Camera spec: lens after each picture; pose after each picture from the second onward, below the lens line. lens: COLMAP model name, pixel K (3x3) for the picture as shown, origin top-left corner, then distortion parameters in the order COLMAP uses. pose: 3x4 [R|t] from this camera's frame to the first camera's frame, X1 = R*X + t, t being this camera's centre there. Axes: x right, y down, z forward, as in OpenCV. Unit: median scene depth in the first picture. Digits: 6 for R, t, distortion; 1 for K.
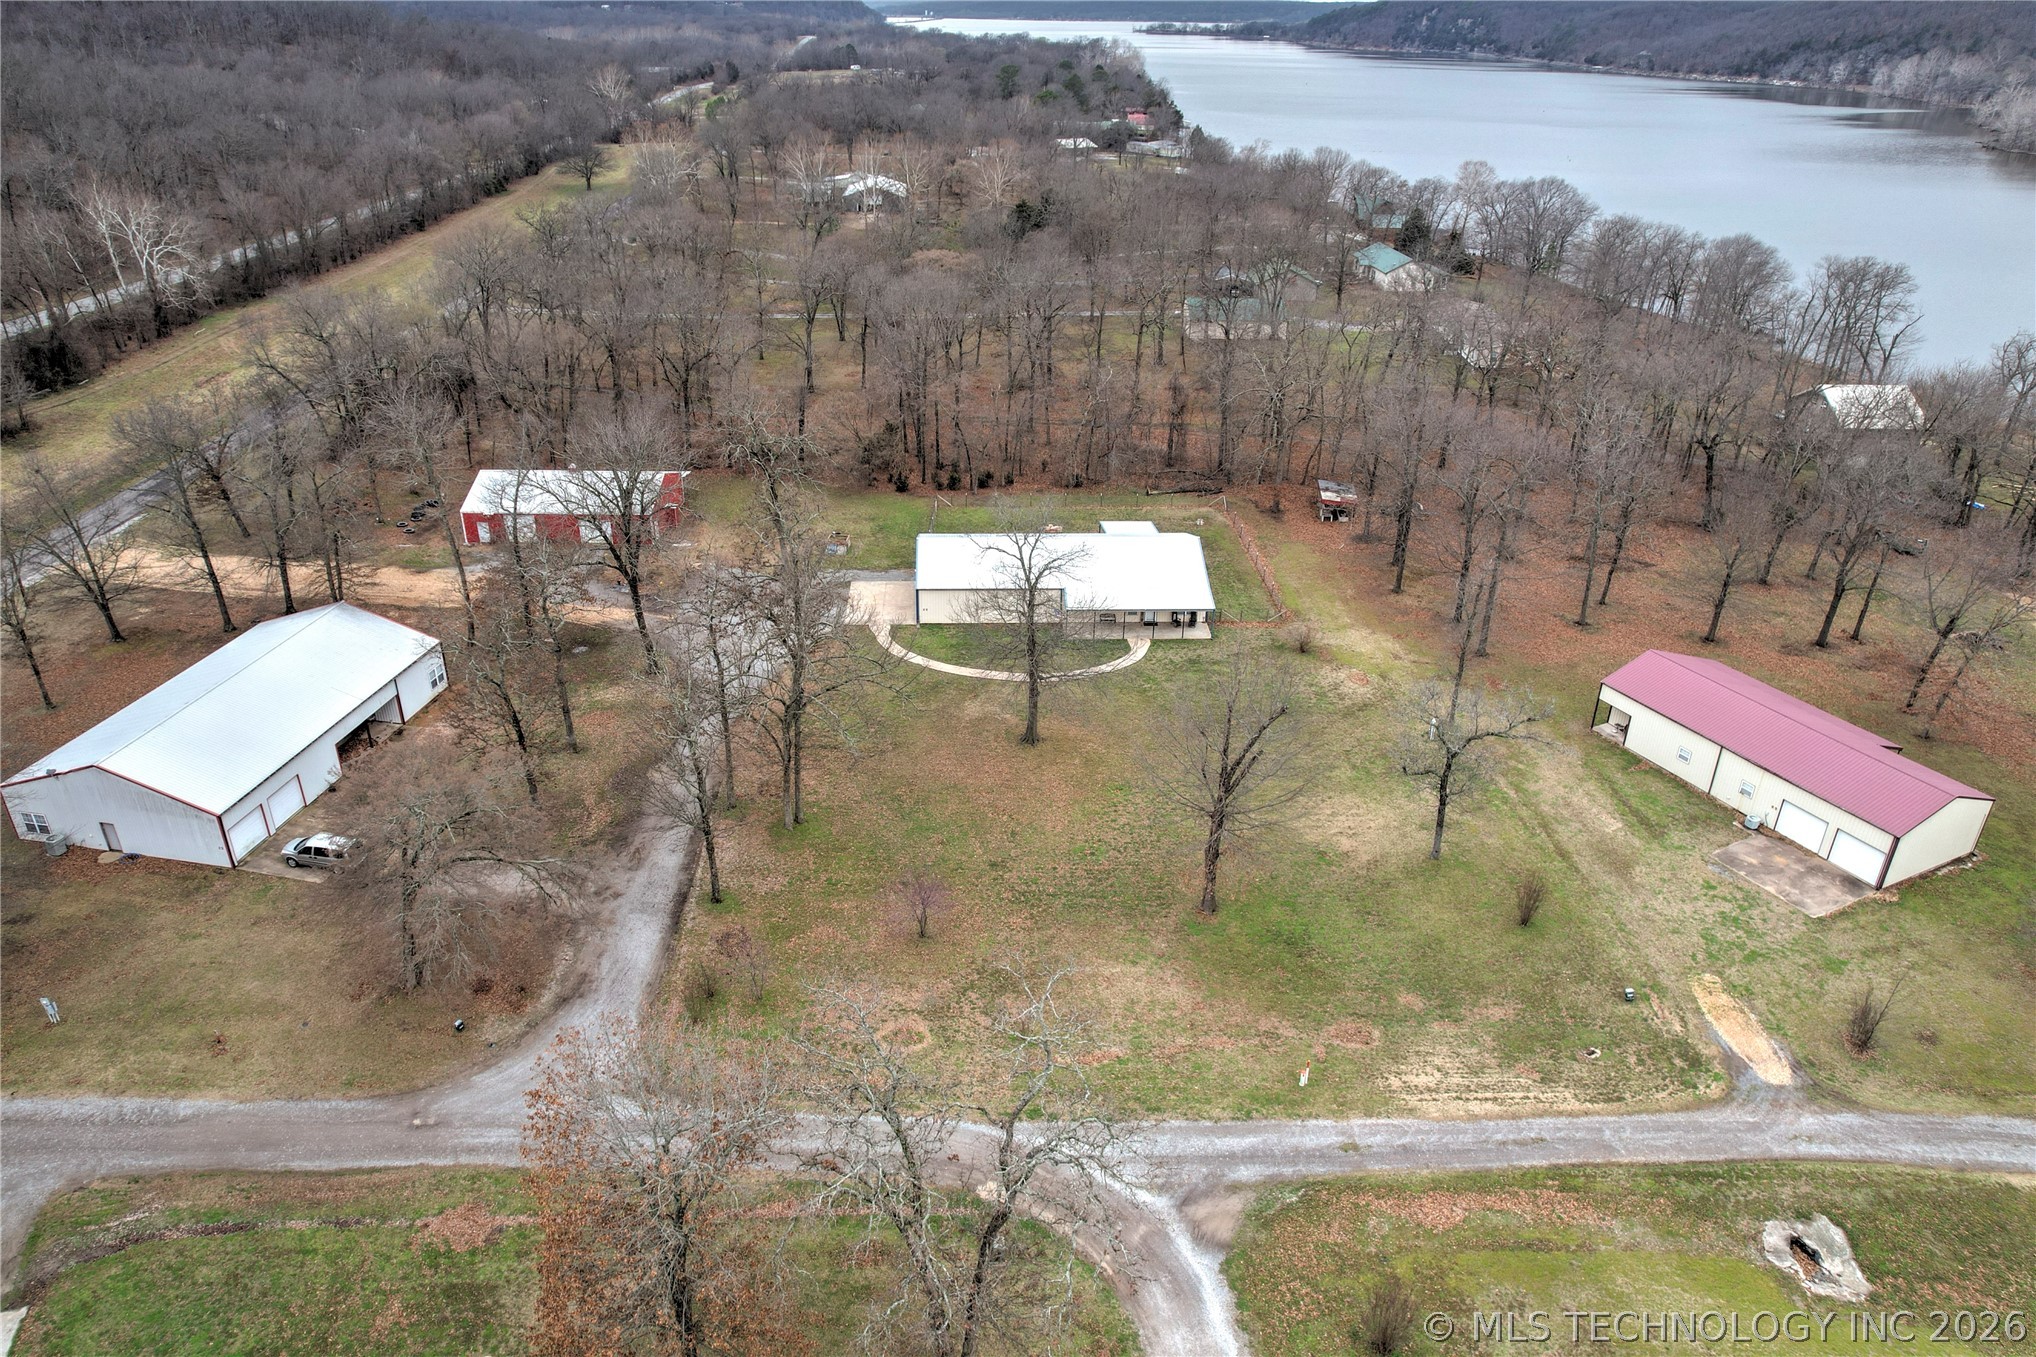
lens RADIAL K [[1305.8, 0, 1010.4], [0, 1305.8, 670.7], [0, 0, 1]] dist [-0.082283, 0.071672]
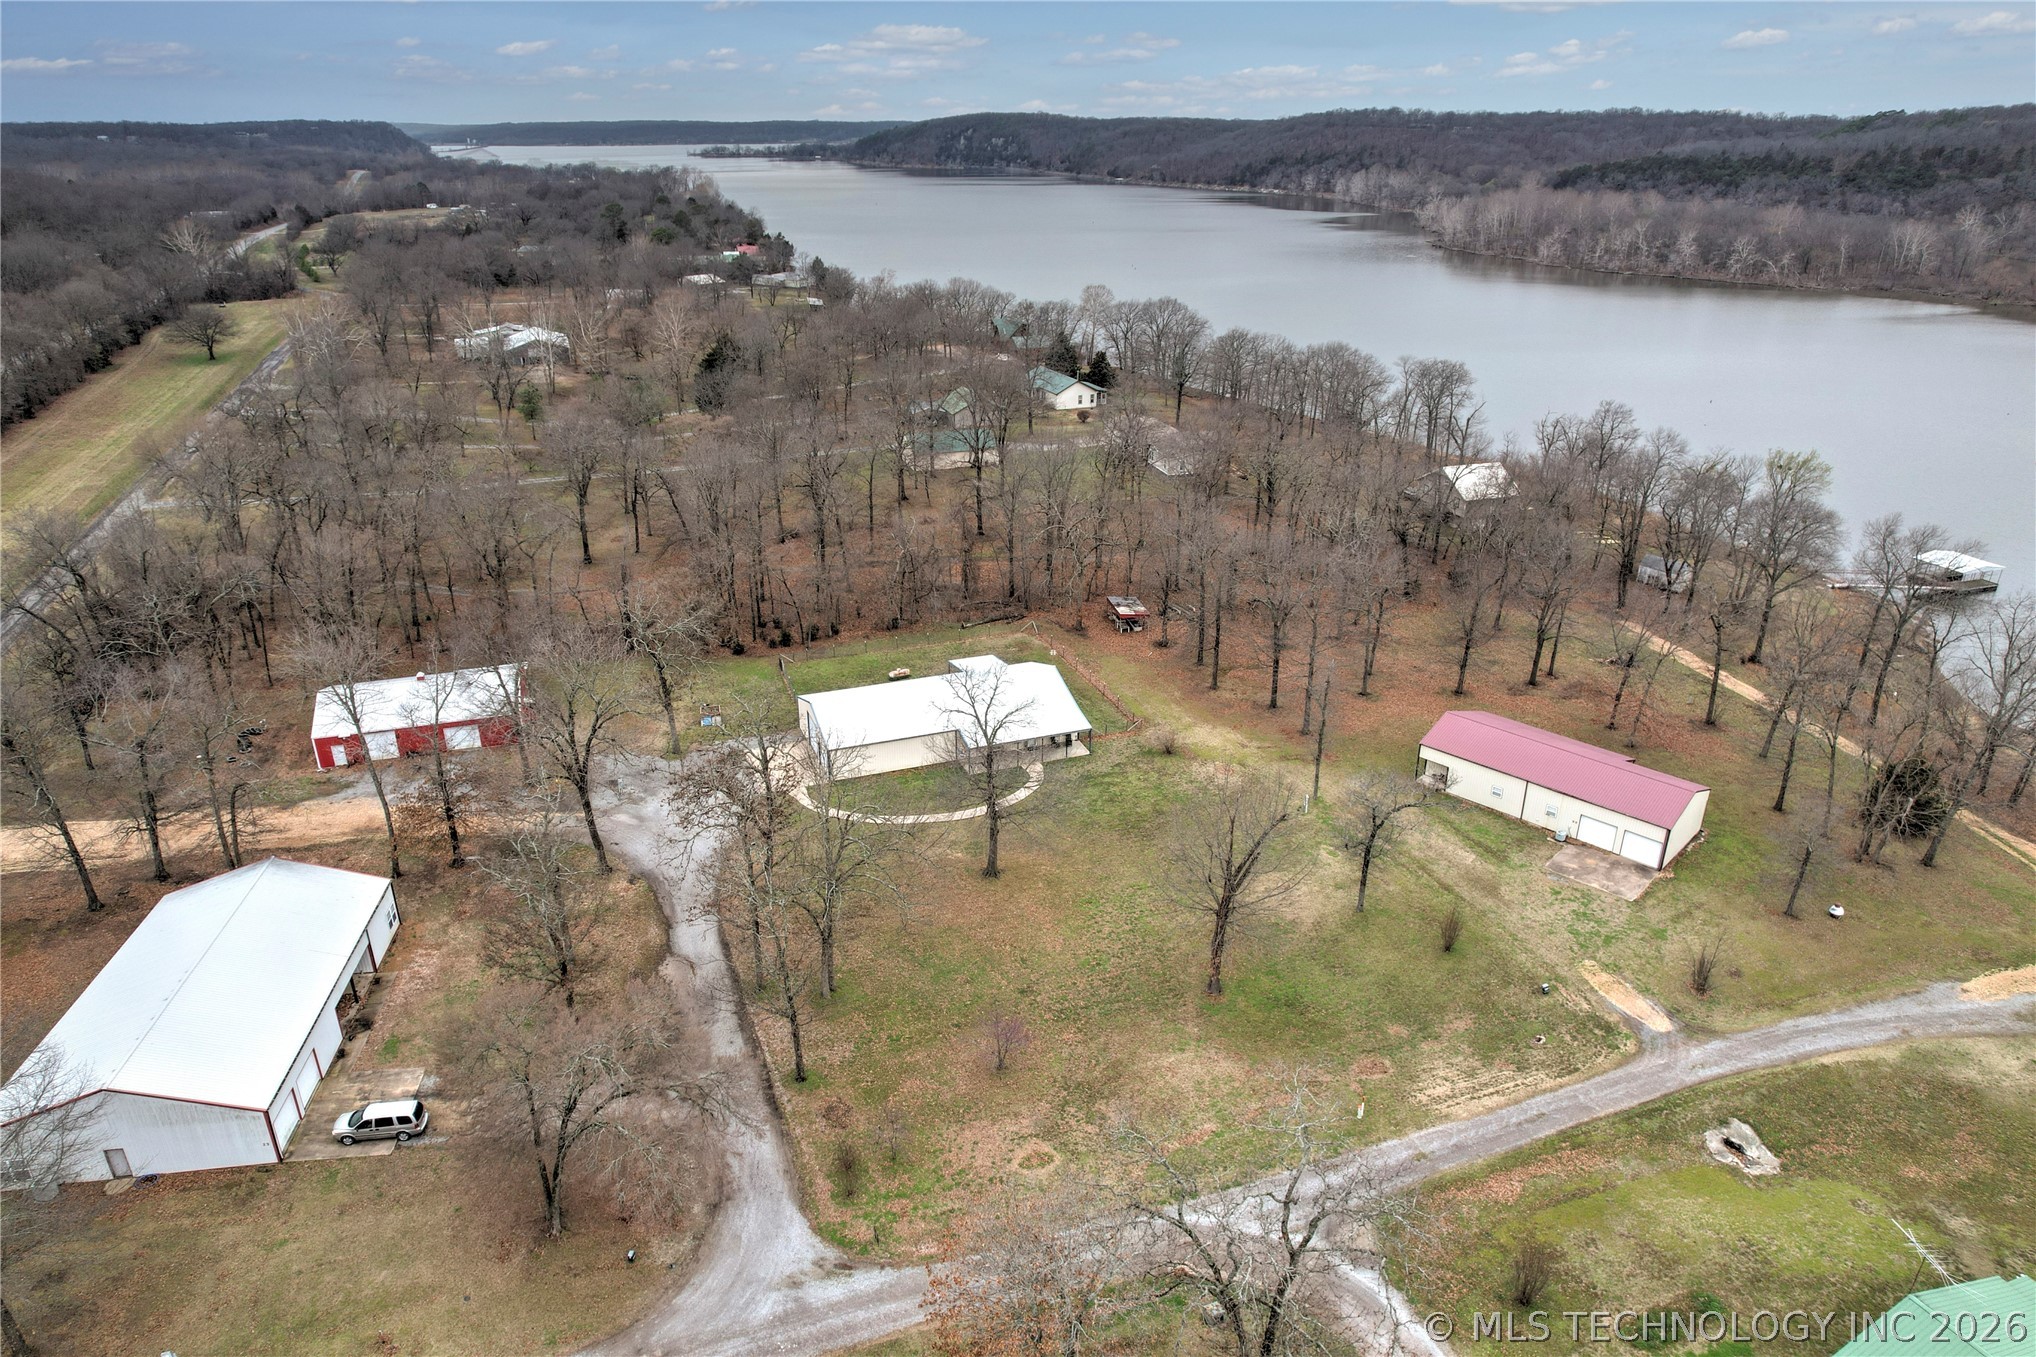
lens RADIAL K [[1260.6, 0, 1025.1], [0, 1260.6, 698.6], [0, 0, 1]] dist [-0.080842, 0.066595]
pose [[0.944117, -0.139876, 0.298458, -0.245244], [0.153463, 0.987899, -0.022463, -0.062764], [-0.291704, 0.067010, 0.954158, -0.042523]]
